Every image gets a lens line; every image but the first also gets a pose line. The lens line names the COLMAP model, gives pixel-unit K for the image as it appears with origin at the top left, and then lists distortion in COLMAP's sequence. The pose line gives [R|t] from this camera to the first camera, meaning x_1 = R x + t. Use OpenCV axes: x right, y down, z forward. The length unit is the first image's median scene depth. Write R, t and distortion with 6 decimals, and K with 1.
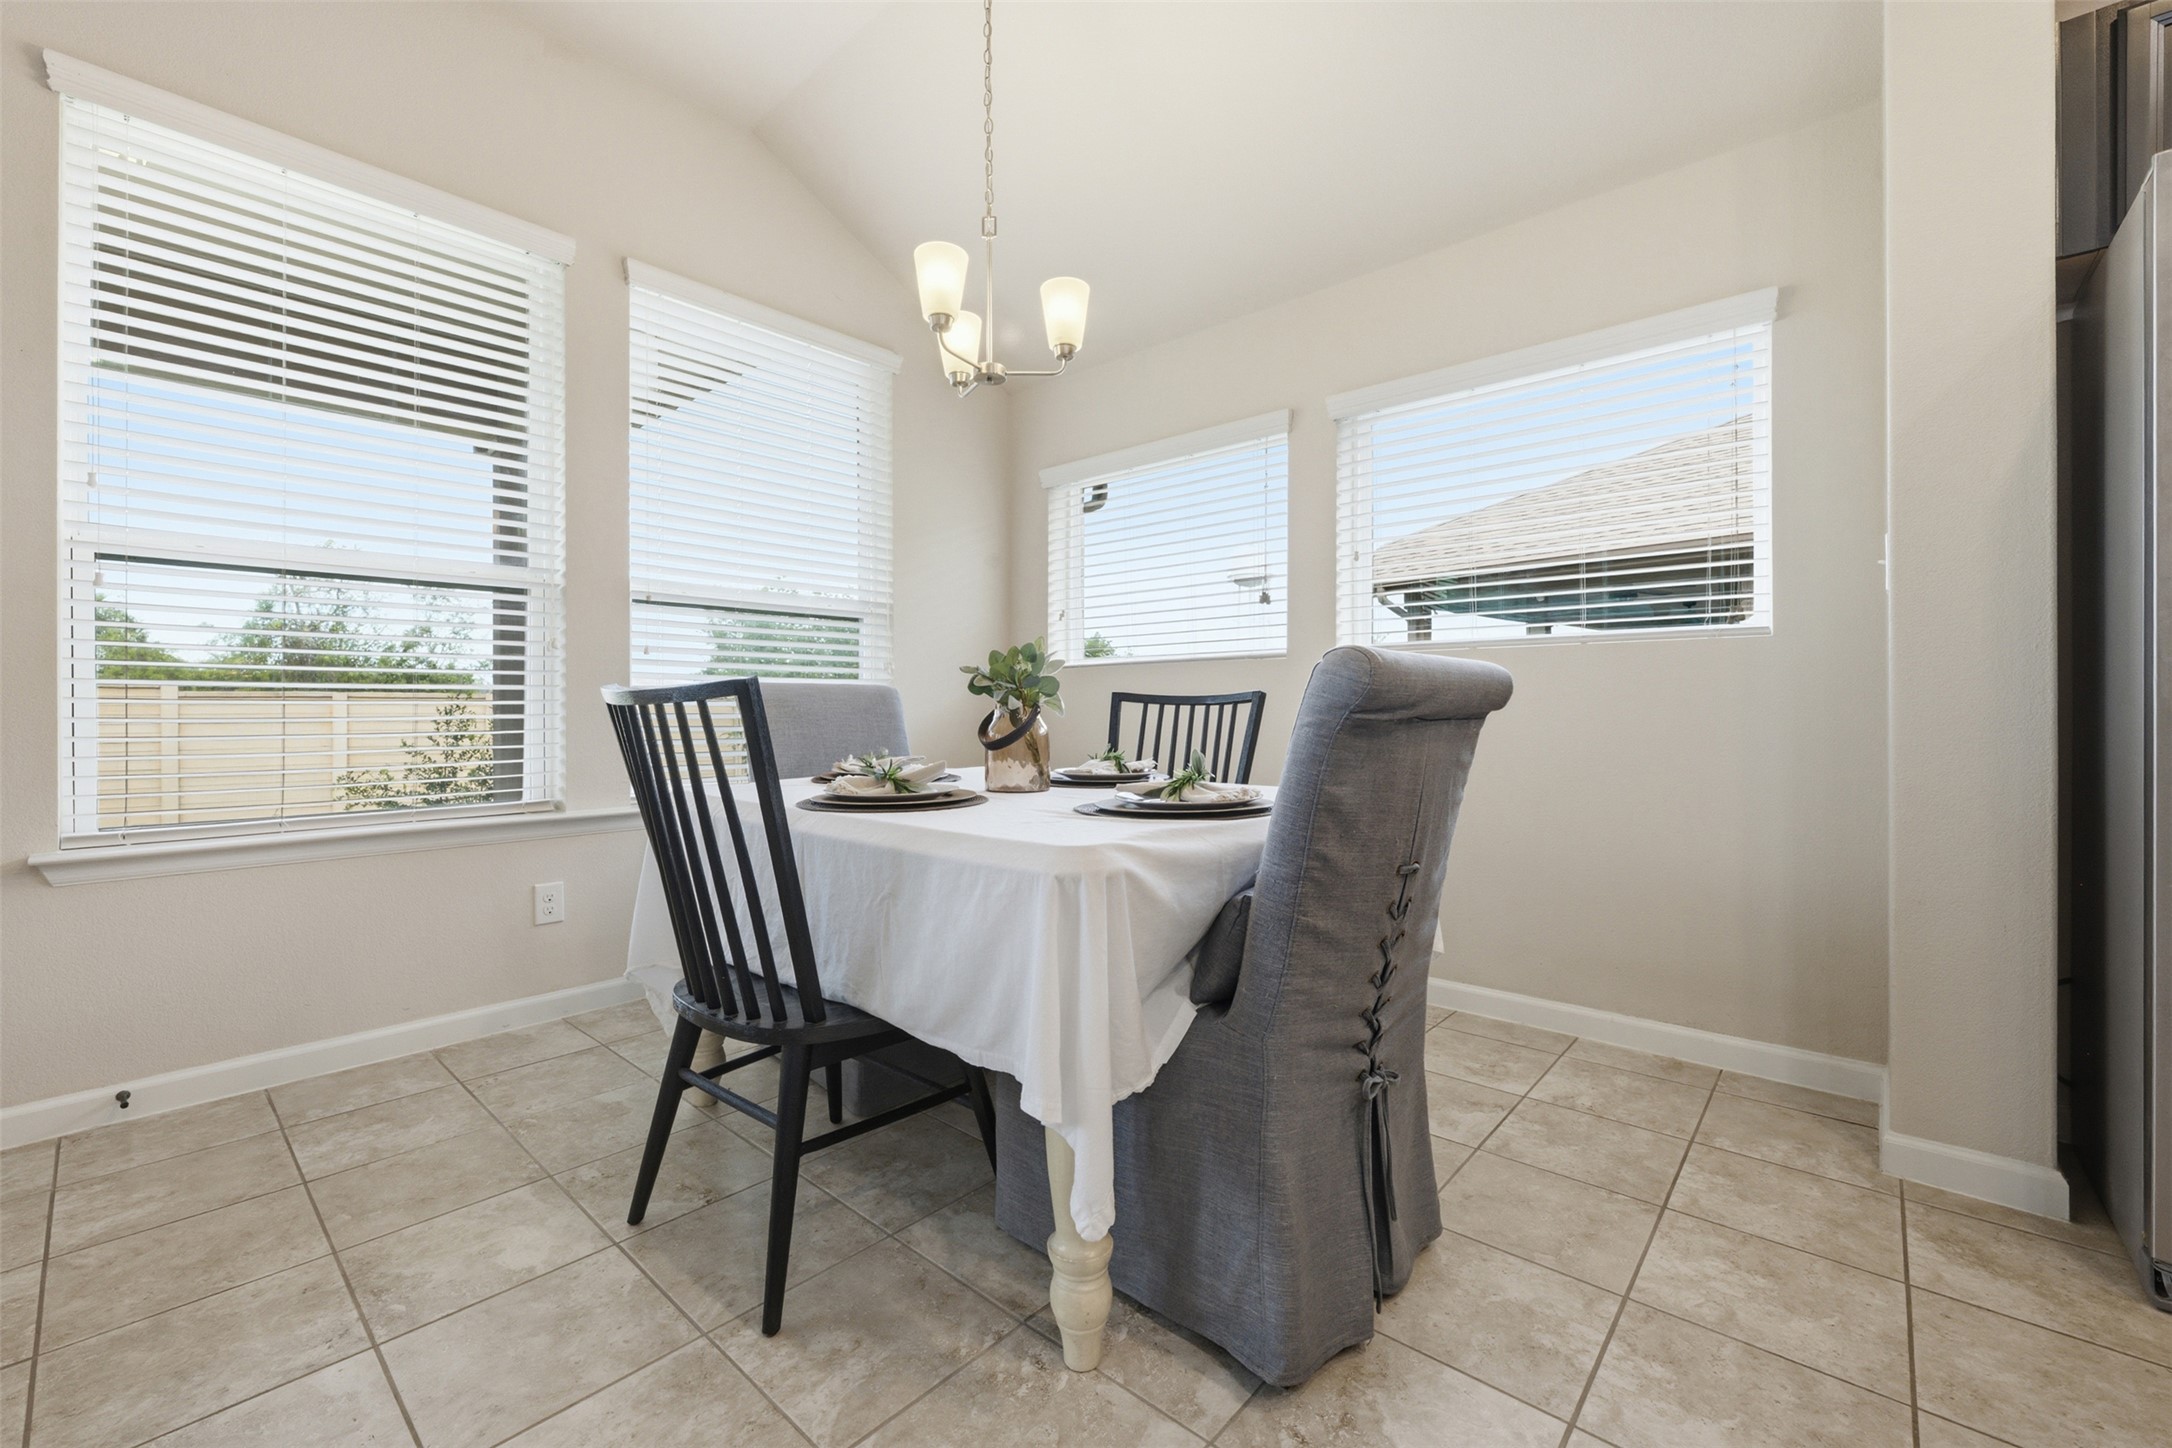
lens RADIAL K [[873.2, 0, 1092.2], [0, 873.2, 725.1], [0, 0, 1]] dist [-0.001249, -0.000191]
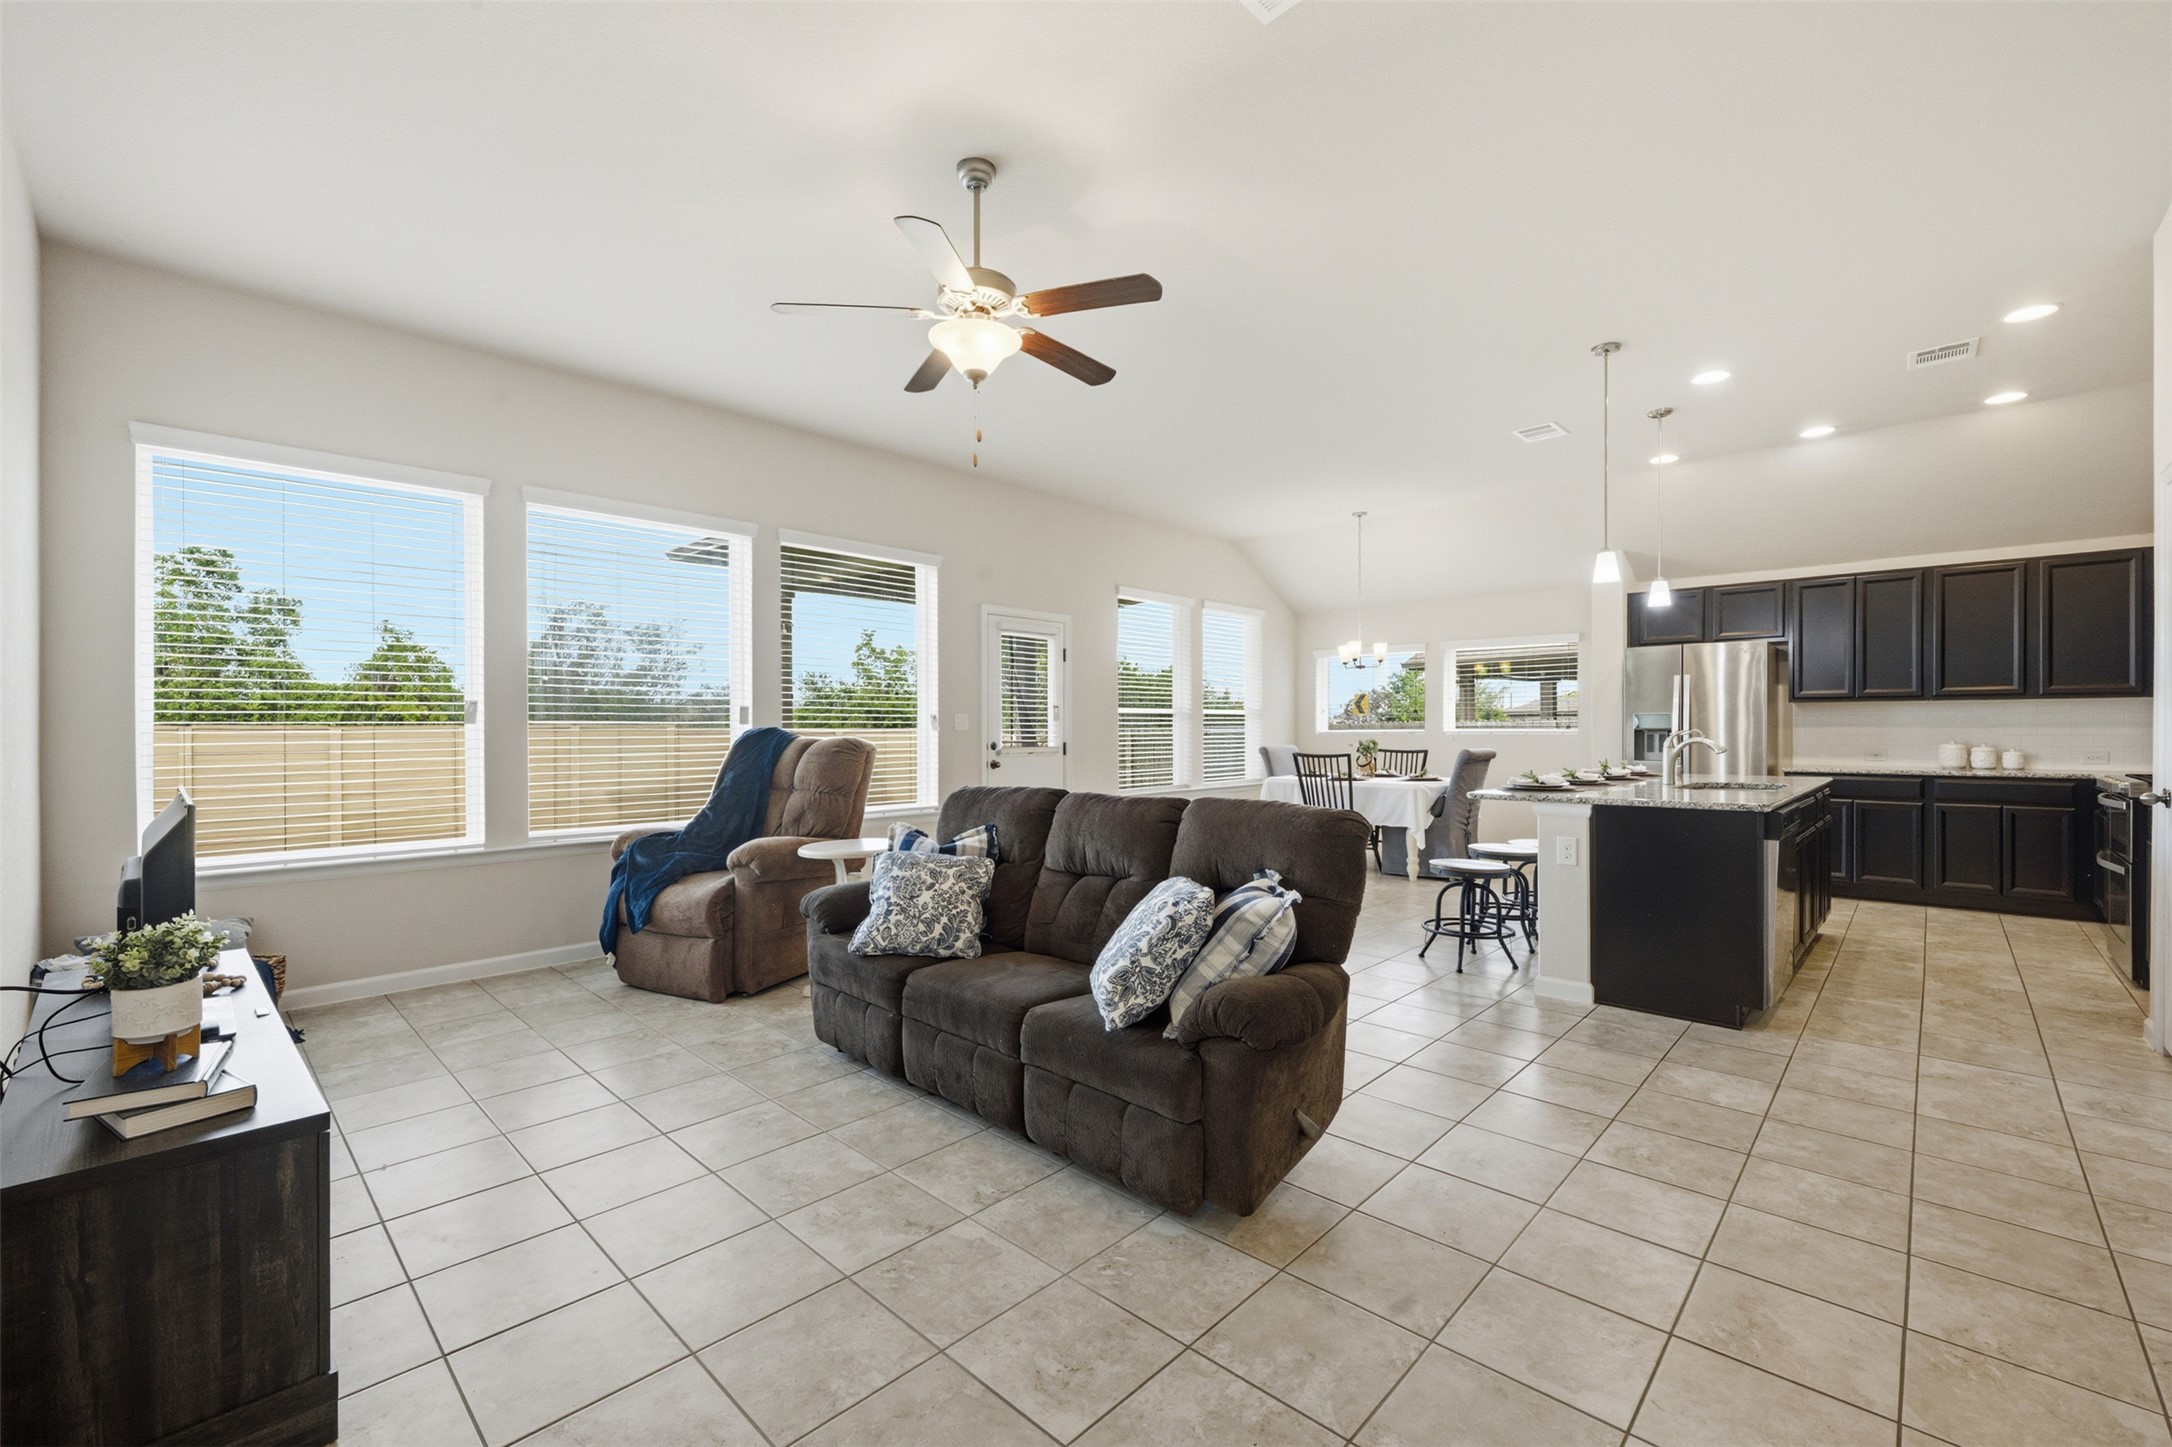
lens RADIAL K [[906.8, 0, 1080.4], [0, 906.8, 731.4], [0, 0, 1]] dist [-0.009554, 0.001929]
pose [[0.998947, -0.004499, -0.045668, -1.168401], [0.004014, 0.999935, -0.010712, -0.089317], [0.045713, 0.010518, 0.998899, -3.023291]]
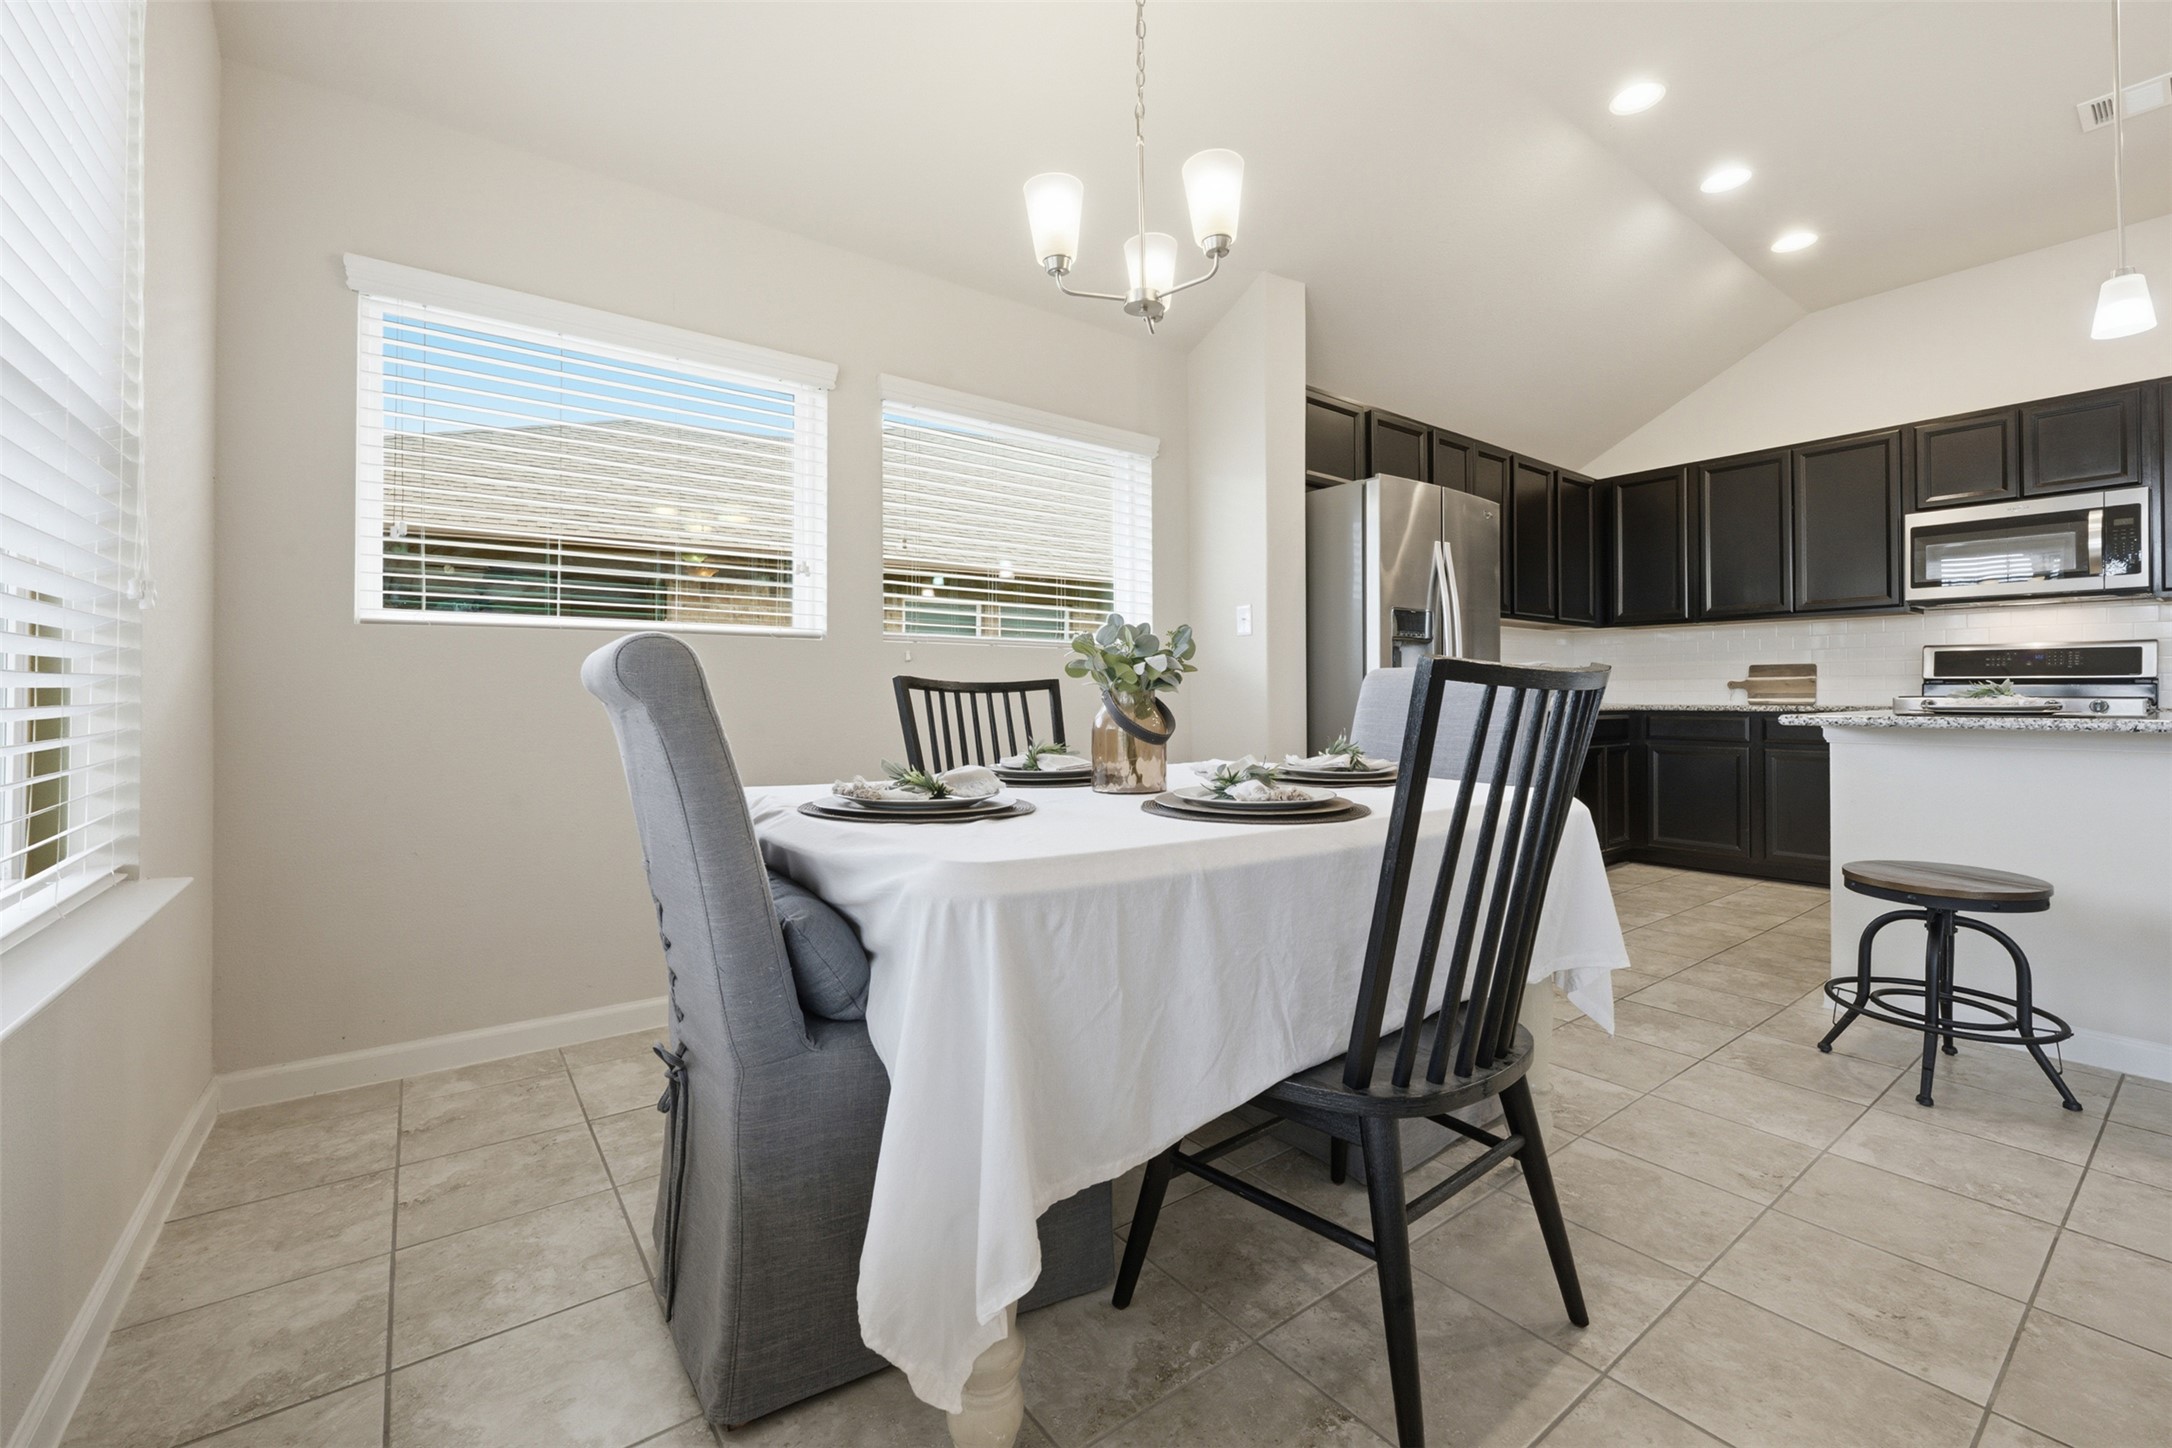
lens RADIAL K [[906.8, 0, 1061.9], [0, 906.8, 690.2], [0, 0, 1]] dist [-0.009554, 0.001929]
pose [[0.214854, 0.004473, 0.976636, -1.053730], [0.013742, 0.999877, -0.007603, -0.019617], [-0.976549, 0.015055, 0.214766, 0.942975]]
